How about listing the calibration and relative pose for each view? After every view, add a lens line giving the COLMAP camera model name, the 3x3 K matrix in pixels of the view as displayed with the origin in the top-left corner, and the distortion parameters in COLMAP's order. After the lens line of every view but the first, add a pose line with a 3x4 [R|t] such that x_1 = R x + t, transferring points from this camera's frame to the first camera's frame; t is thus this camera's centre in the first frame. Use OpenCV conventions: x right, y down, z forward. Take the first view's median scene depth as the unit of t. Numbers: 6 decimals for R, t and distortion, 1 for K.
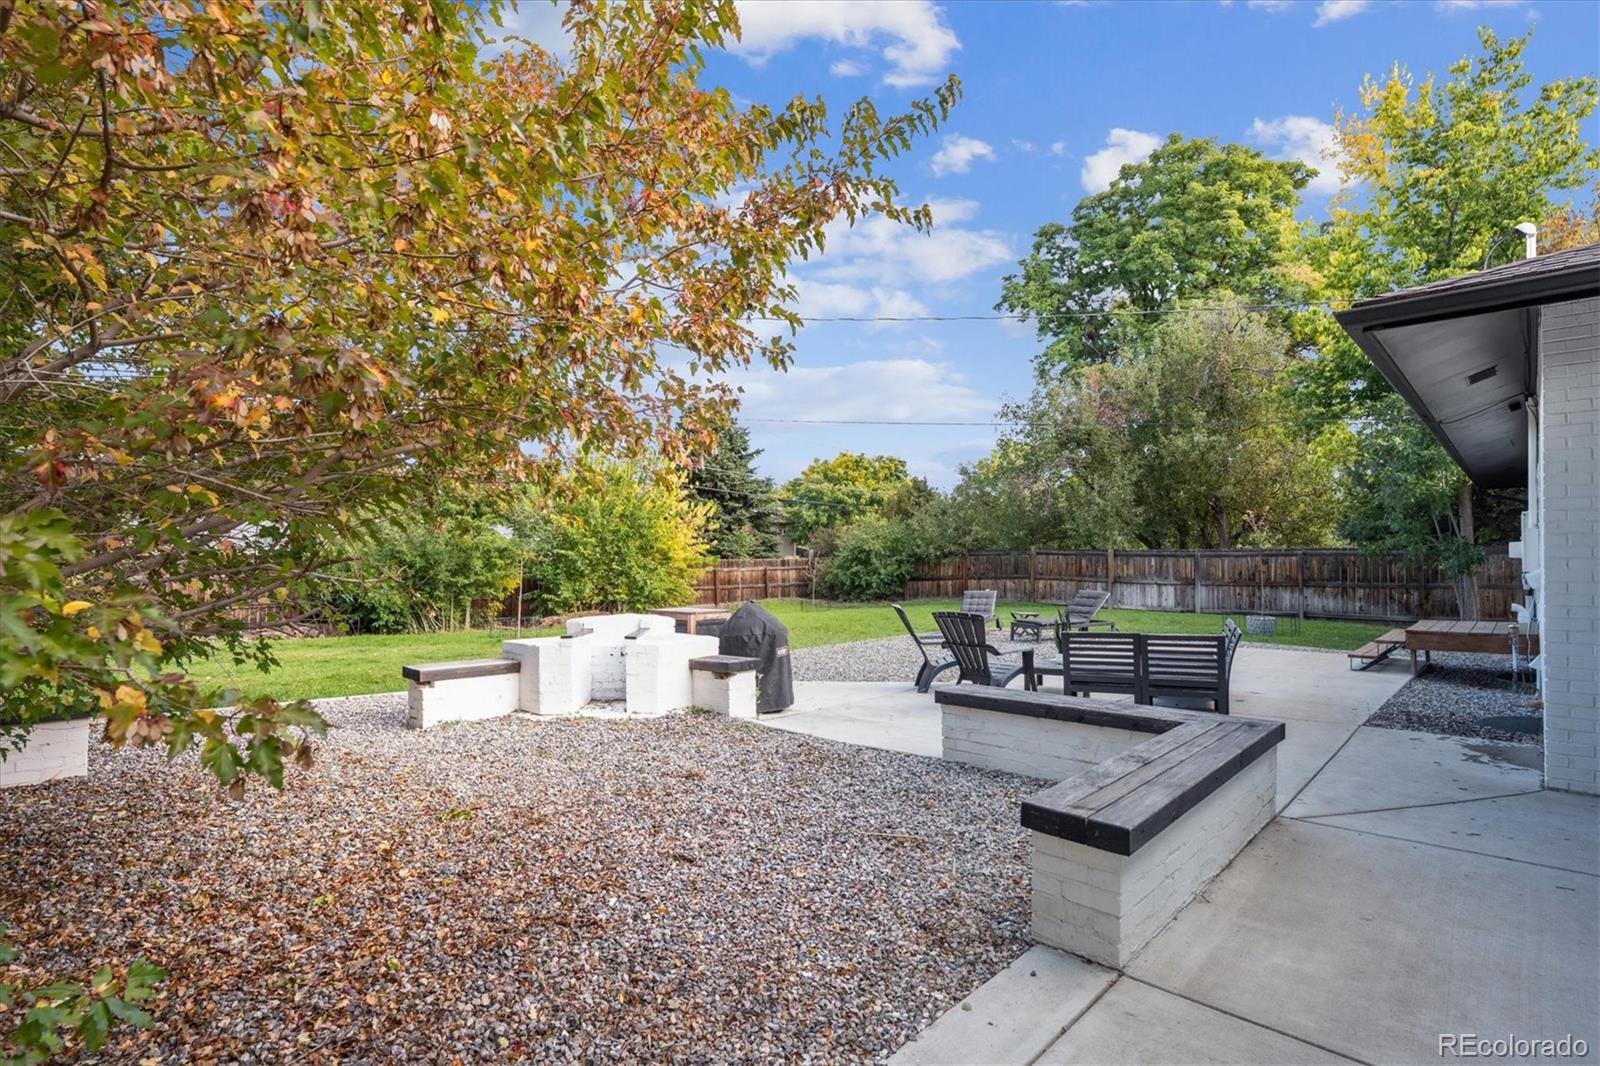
lens RADIAL K [[782.4, 0, 802.1], [0, 782.4, 547.4], [0, 0, 1]] dist [-0.001257, -0.000558]
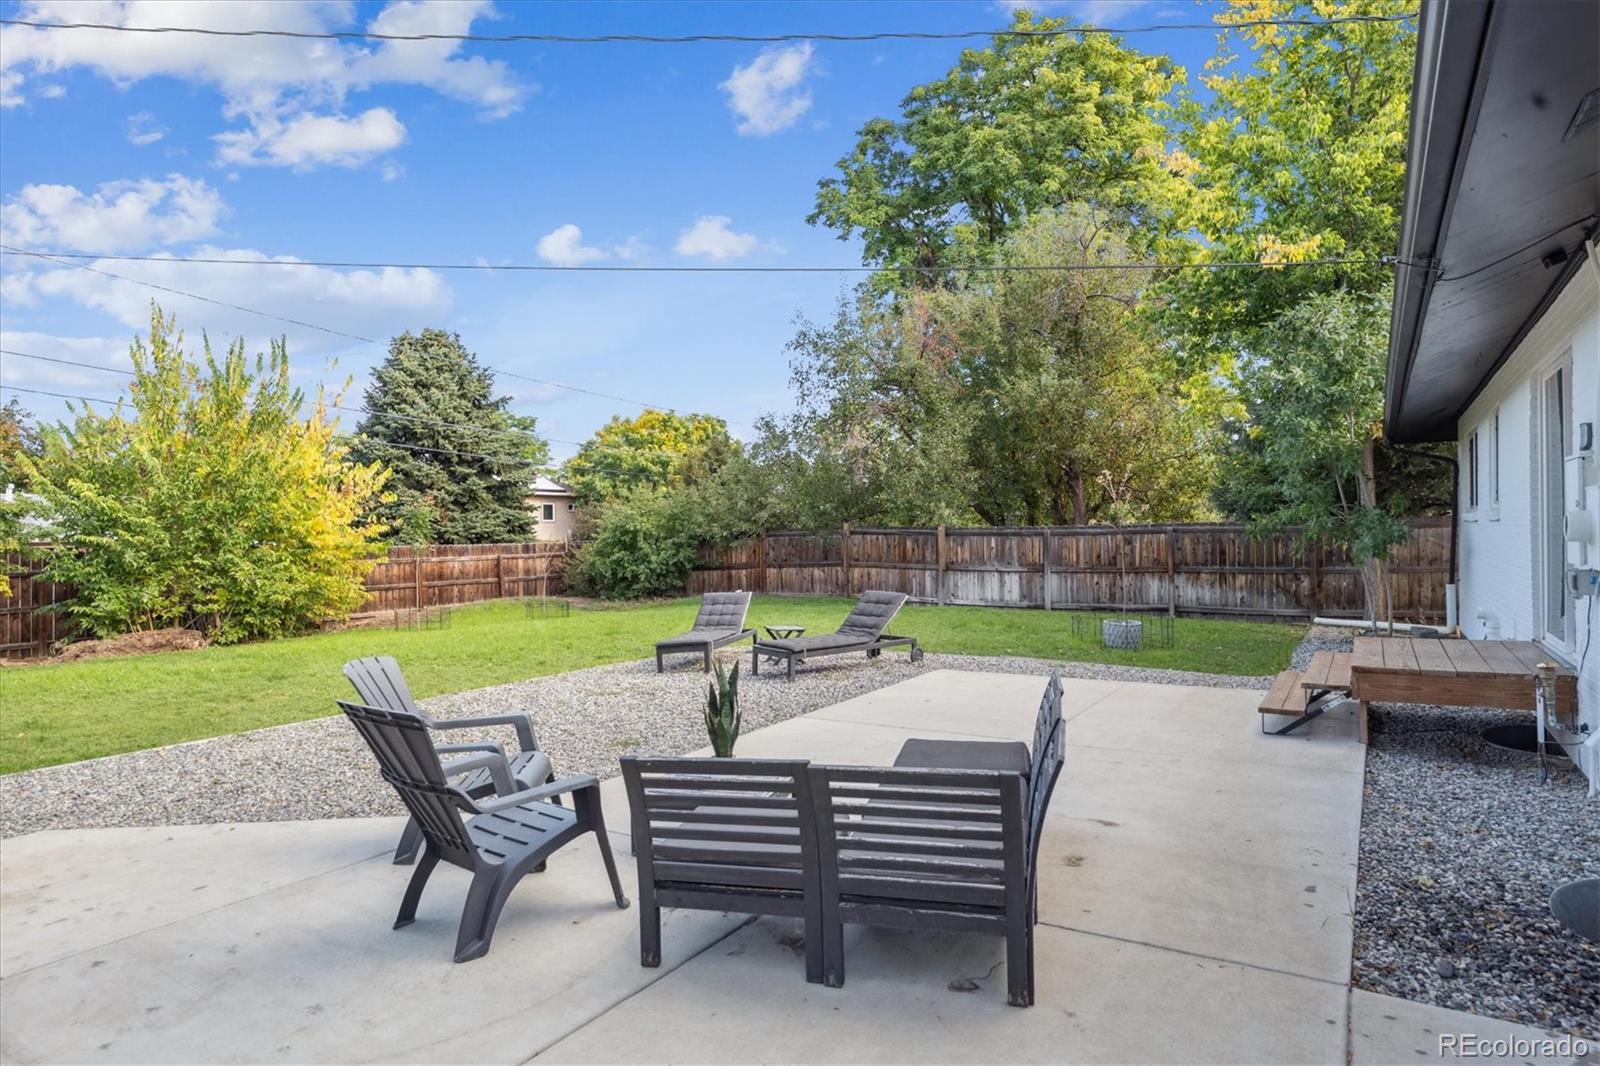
lens RADIAL K [[858.7, 0, 794.8], [0, 858.7, 528.9], [0, 0, 1]] dist [0.001275, 0.000602]
pose [[0.986754, -0.009441, 0.161949, 0.103197], [0.008721, 0.999949, 0.005161, -0.000956], [-0.161989, -0.003680, 0.986786, 0.171736]]
